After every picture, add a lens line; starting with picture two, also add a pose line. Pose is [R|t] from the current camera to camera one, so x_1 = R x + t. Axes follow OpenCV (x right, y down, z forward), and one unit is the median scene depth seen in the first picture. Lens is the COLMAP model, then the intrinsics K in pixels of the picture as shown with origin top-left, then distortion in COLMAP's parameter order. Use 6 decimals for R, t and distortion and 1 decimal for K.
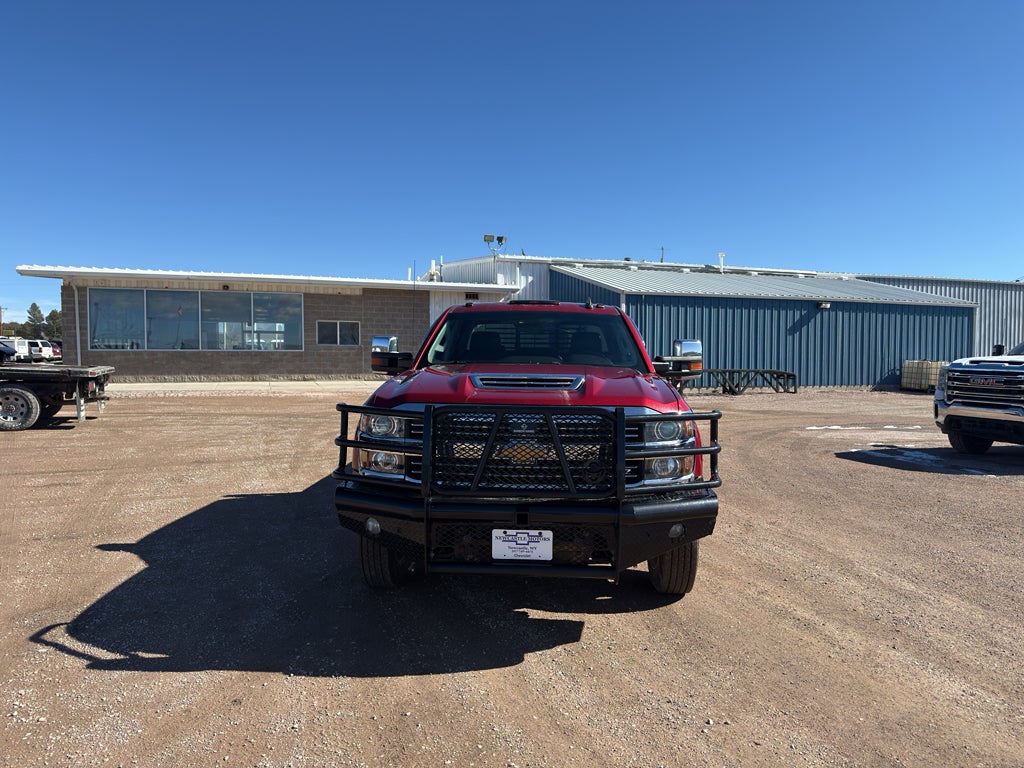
lens RADIAL K [[714.3, 0, 517.4], [0, 714.3, 392.1], [0, 0, 1]] dist [0.048914, -0.069289]
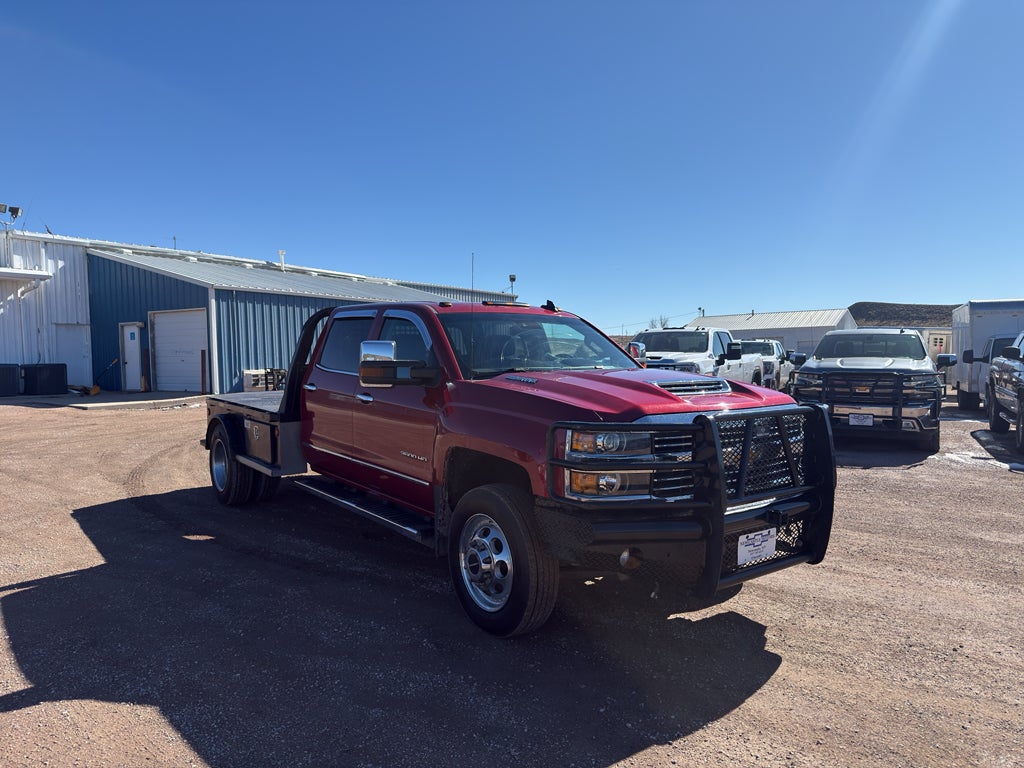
lens RADIAL K [[714.3, 0, 513.6], [0, 714.3, 387.5], [0, 0, 1]] dist [0.048914, -0.069289]
pose [[0.758030, -0.045375, 0.650639, -0.128626], [0.049164, 0.998714, 0.012371, -0.005591], [-0.650364, 0.022611, 0.759286, 0.064047]]
